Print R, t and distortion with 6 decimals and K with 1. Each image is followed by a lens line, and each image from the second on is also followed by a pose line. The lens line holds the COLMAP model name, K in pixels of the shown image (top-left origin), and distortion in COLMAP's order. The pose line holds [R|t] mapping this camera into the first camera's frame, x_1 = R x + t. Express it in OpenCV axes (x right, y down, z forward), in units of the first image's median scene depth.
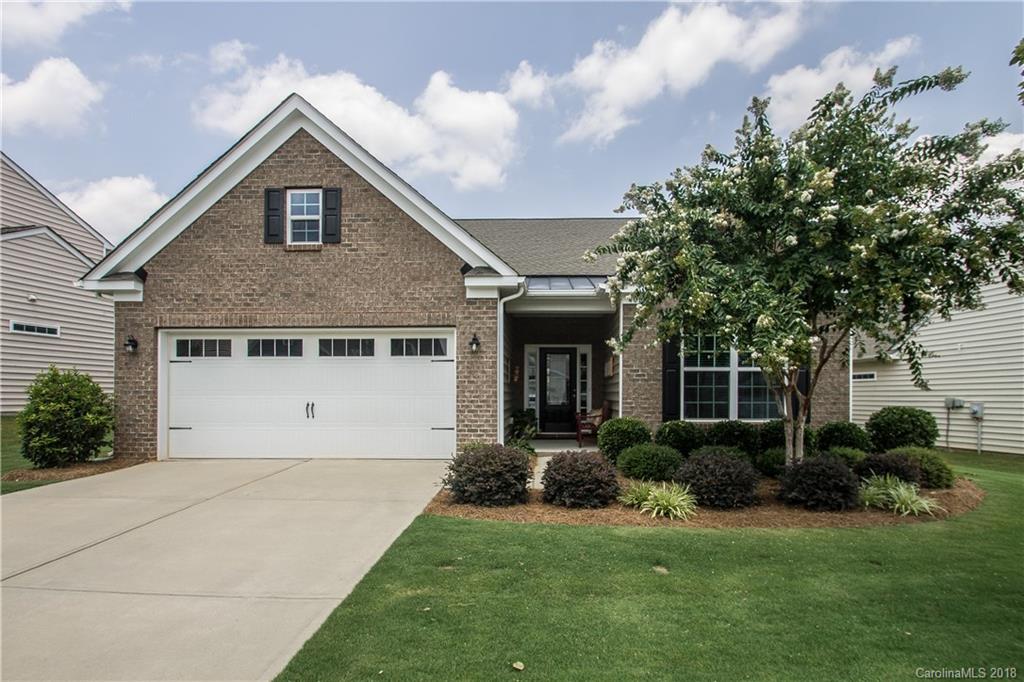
lens RADIAL K [[495.0, 0, 515.9], [0, 495.0, 333.0], [0, 0, 1]] dist [-0.002300, -0.001186]
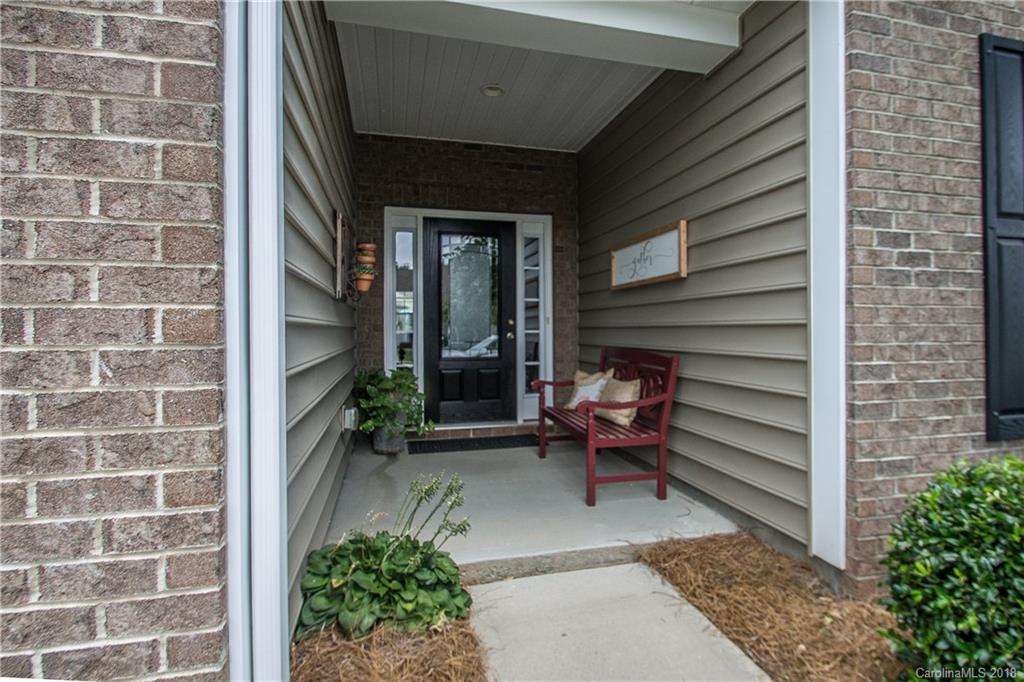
lens RADIAL K [[495.0, 0, 515.9], [0, 495.0, 333.0], [0, 0, 1]] dist [-0.002300, -0.001186]
pose [[0.952206, -0.008100, 0.305350, -0.005337], [-0.030495, 0.992134, 0.121412, 0.100192], [-0.303931, -0.124921, 0.944468, 0.833992]]
